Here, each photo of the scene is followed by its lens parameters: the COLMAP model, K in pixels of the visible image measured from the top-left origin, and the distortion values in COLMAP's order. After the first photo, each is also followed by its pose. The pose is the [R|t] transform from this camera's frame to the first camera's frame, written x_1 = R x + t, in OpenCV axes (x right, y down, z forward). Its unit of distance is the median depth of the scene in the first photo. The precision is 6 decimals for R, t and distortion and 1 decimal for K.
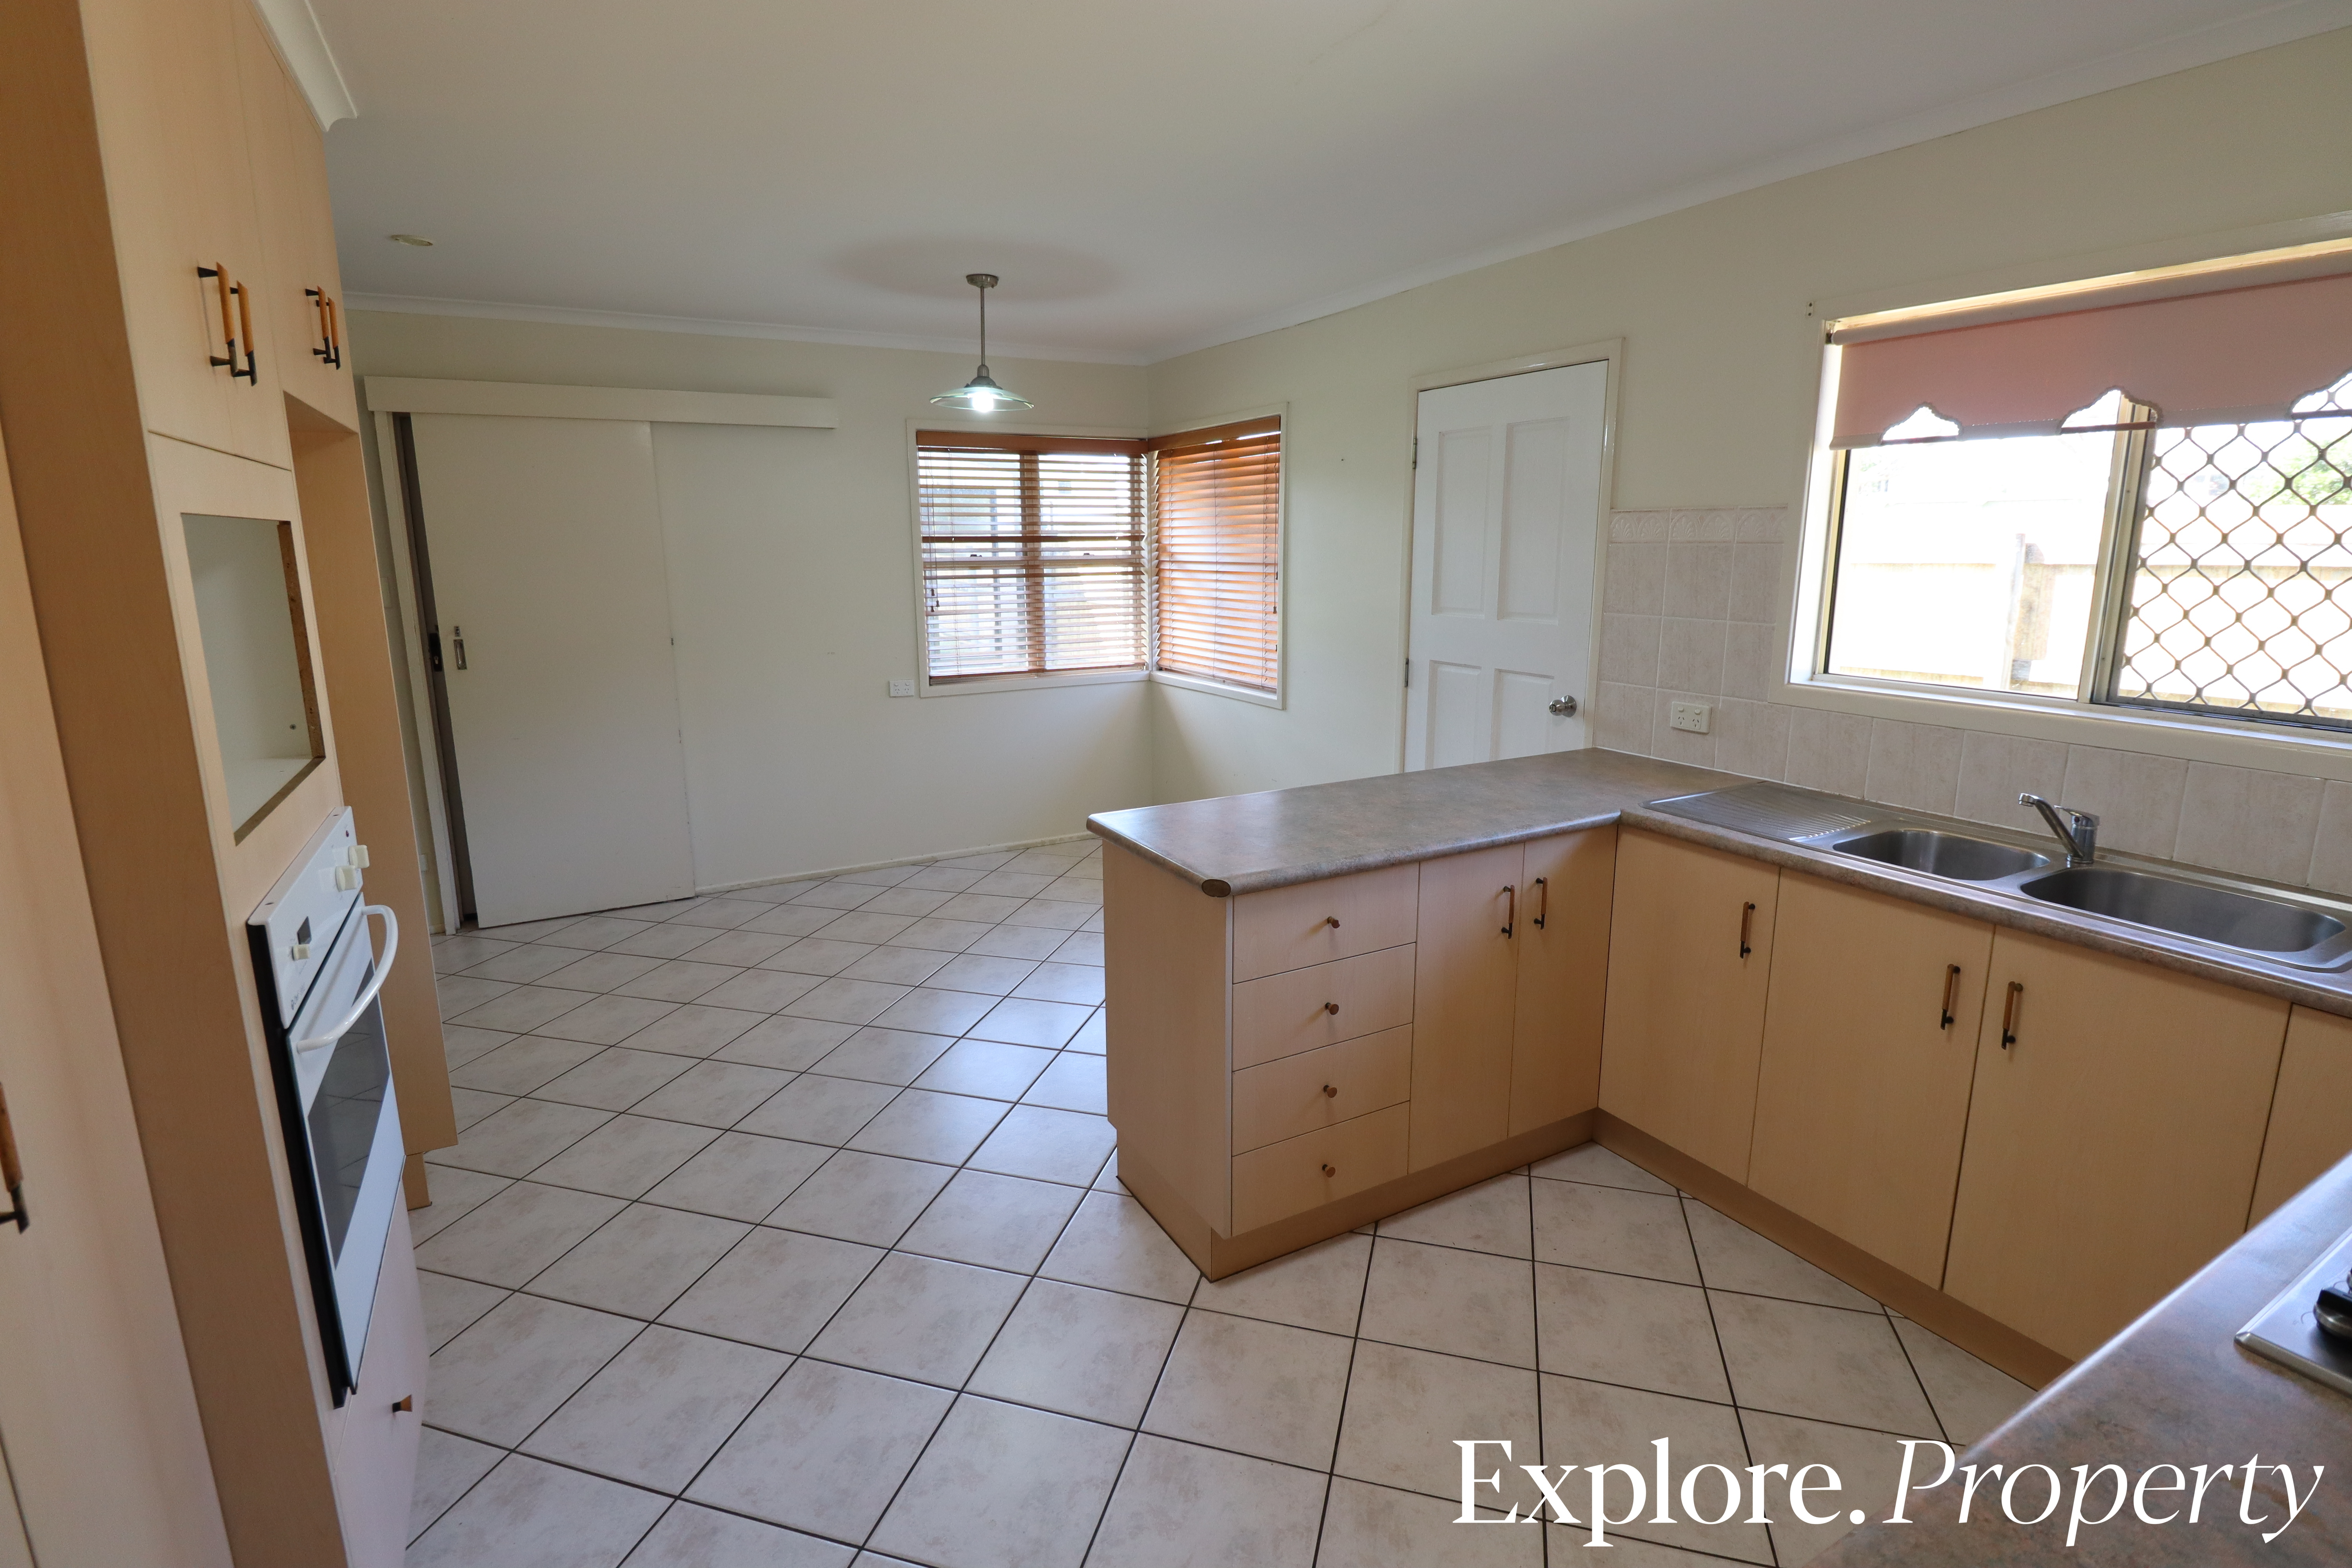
lens RADIAL K [[1119.3, 0, 1165.3], [0, 1119.3, 768.9], [0, 0, 1]] dist [-0.017485, -0.000283]
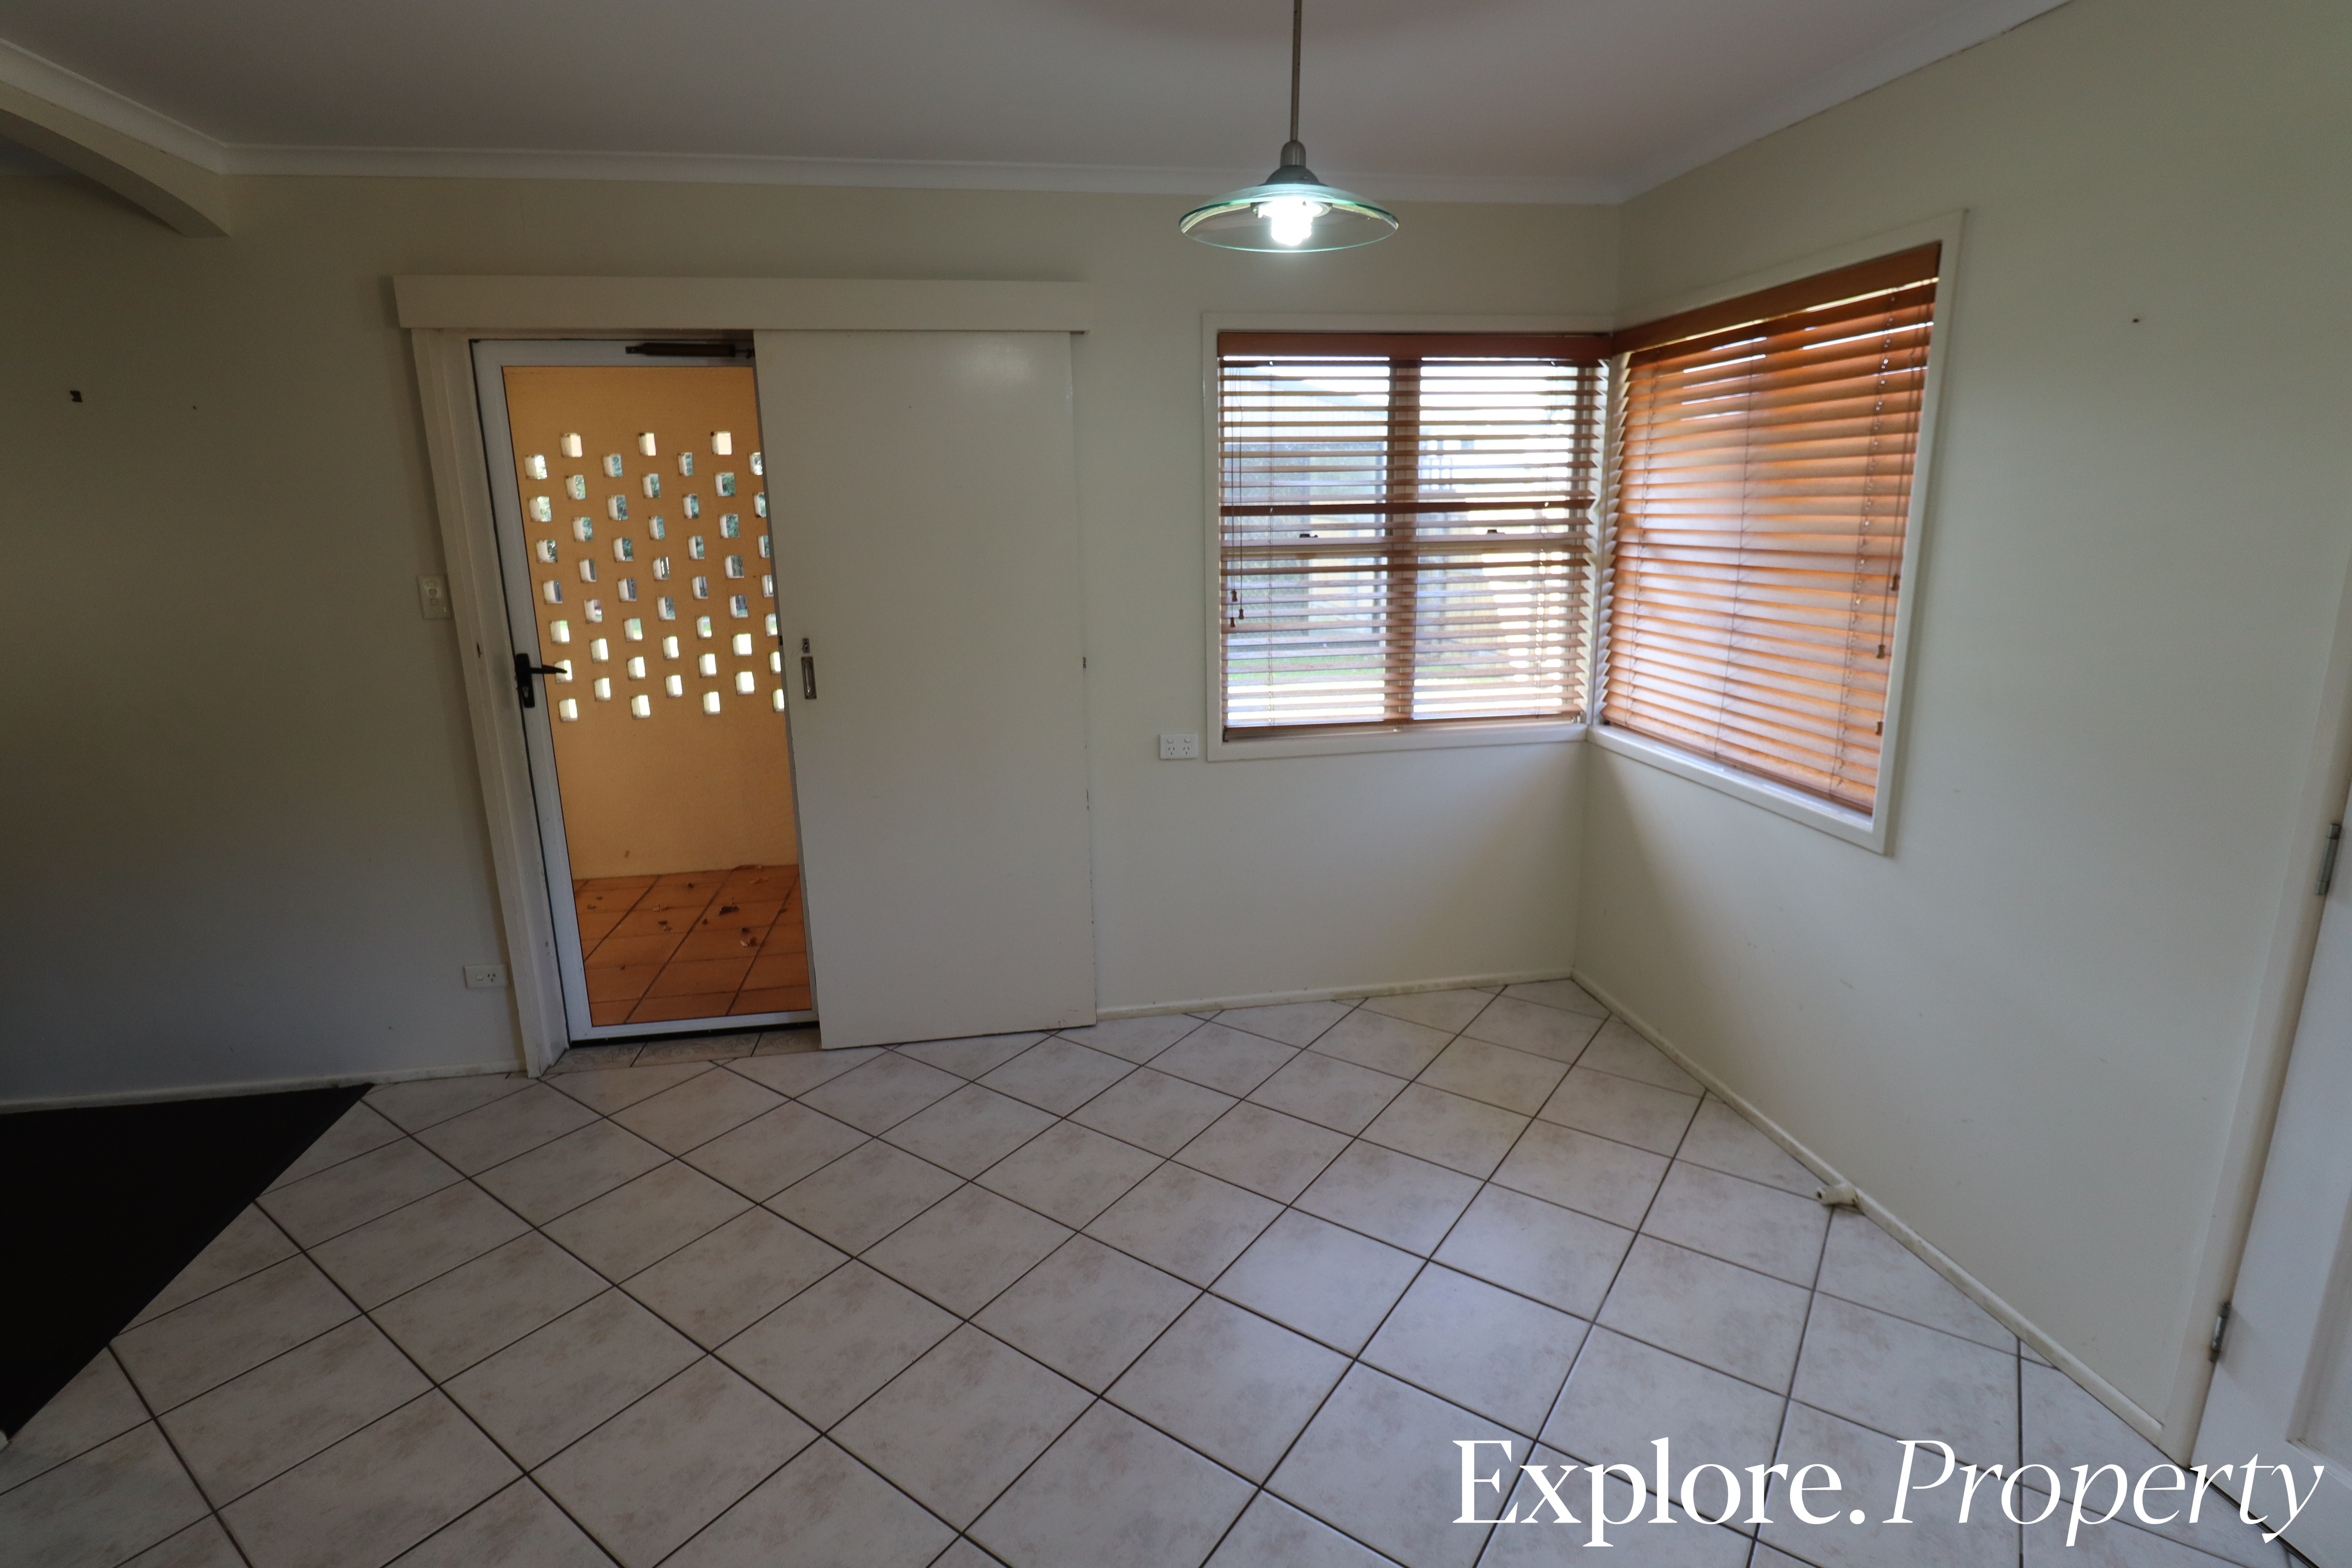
lens RADIAL K [[1119.3, 0, 1165.3], [0, 1119.3, 768.9], [0, 0, 1]] dist [-0.017485, -0.000283]
pose [[0.943055, 0.063838, -0.326455, -0.032092], [-0.052945, 0.997707, 0.042155, -0.081041], [0.328397, -0.022470, 0.944272, 0.372729]]
